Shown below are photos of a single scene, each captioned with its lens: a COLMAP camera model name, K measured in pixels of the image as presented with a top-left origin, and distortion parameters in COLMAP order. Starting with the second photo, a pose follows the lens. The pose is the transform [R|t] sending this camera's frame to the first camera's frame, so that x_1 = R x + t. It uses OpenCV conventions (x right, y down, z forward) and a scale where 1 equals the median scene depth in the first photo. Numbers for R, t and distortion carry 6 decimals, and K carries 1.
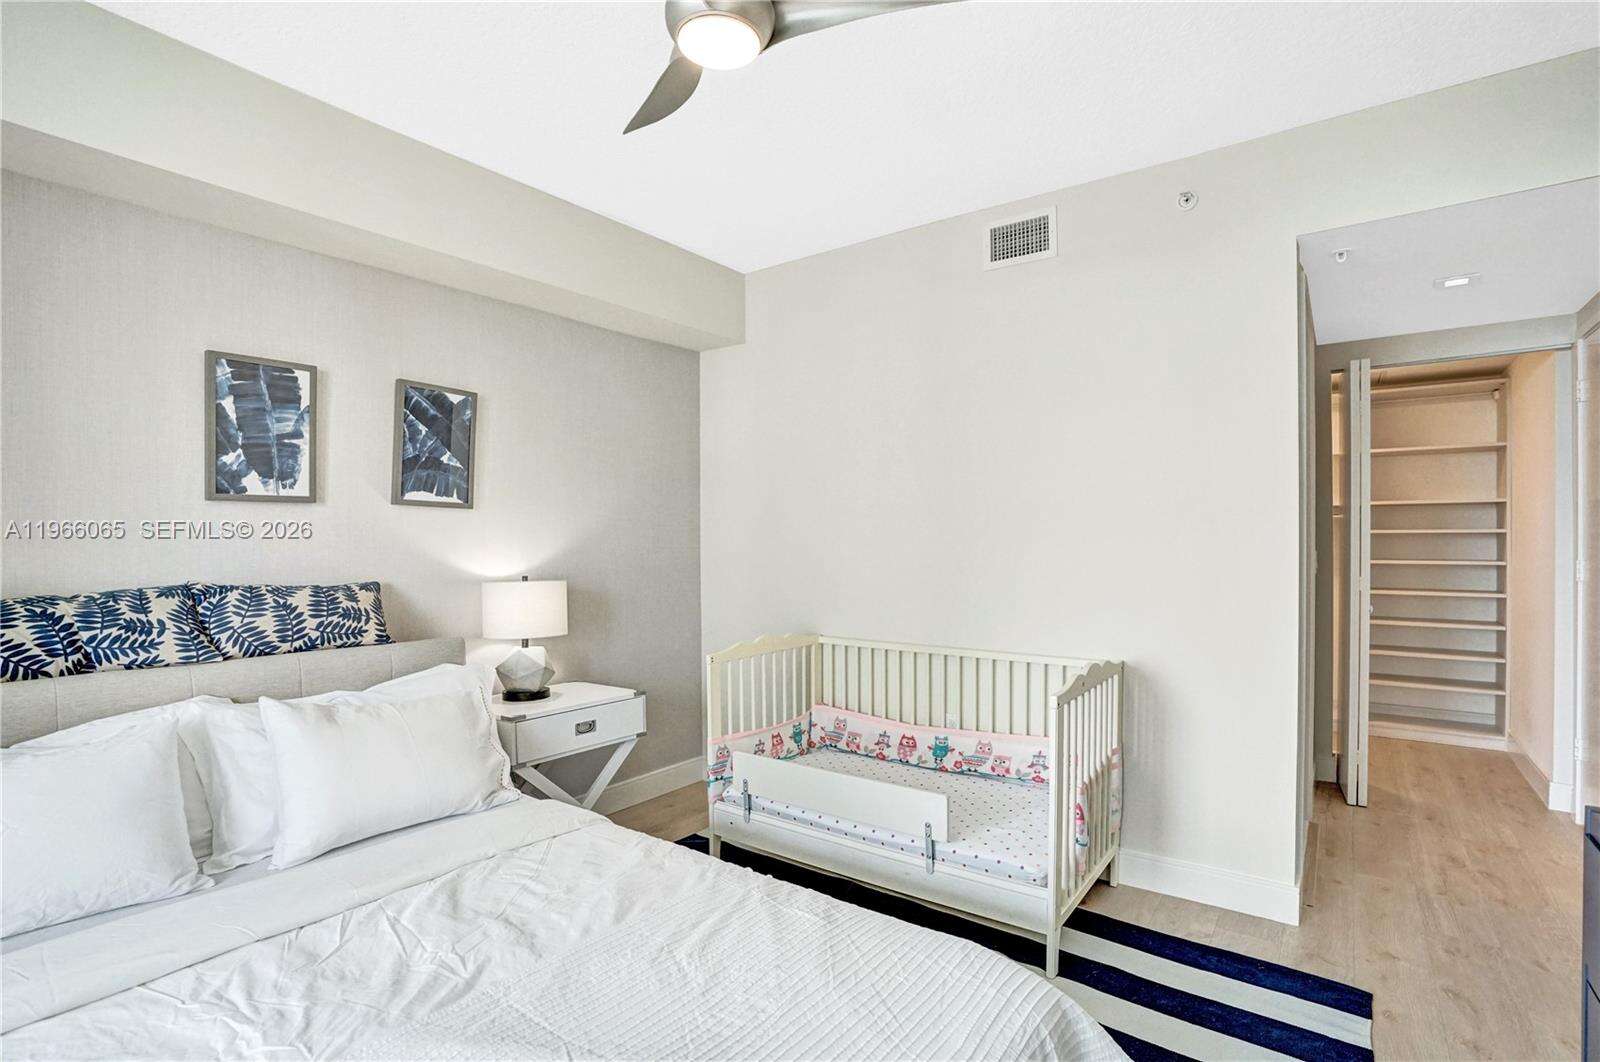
lens RADIAL K [[783.5, 0, 806.1], [0, 783.5, 539.3], [0, 0, 1]] dist [-0.005998, -0.000228]
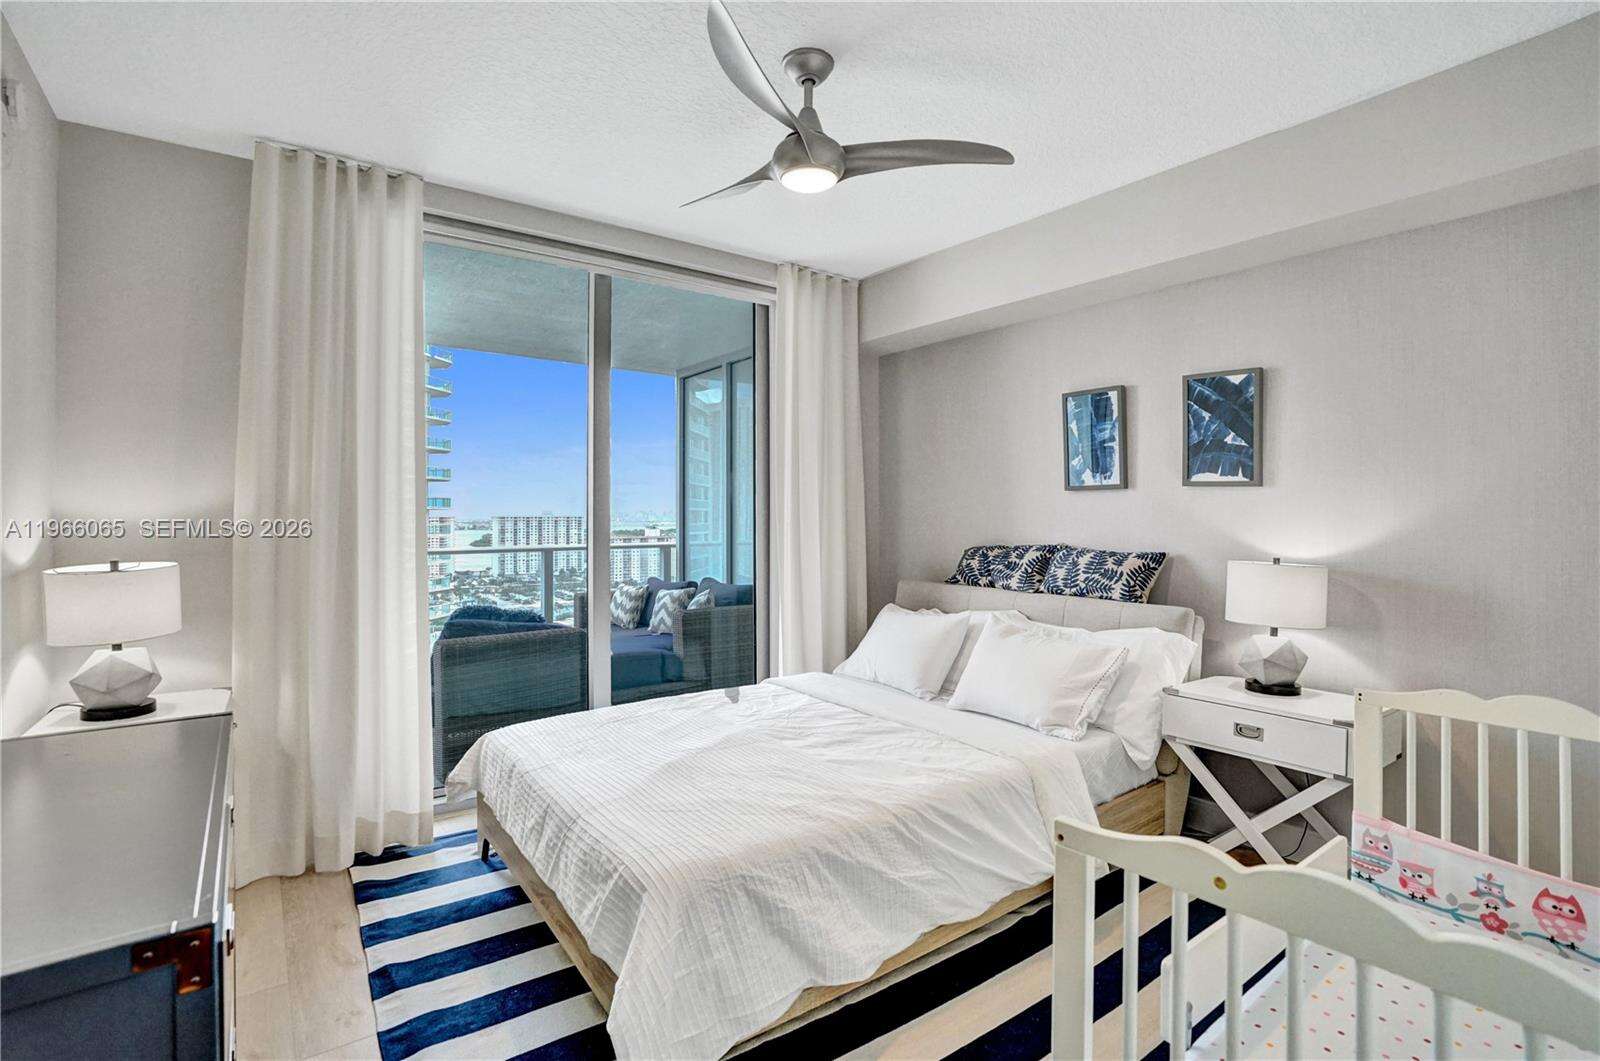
lens RADIAL K [[783.5, 0, 804.7], [0, 783.5, 517.6], [0, 0, 1]] dist [-0.005998, -0.000228]
pose [[-0.280554, 0.008285, -0.959802, 0.796831], [-0.000600, 0.999961, 0.008807, -0.009794], [0.959838, 0.003047, -0.280538, 0.870049]]
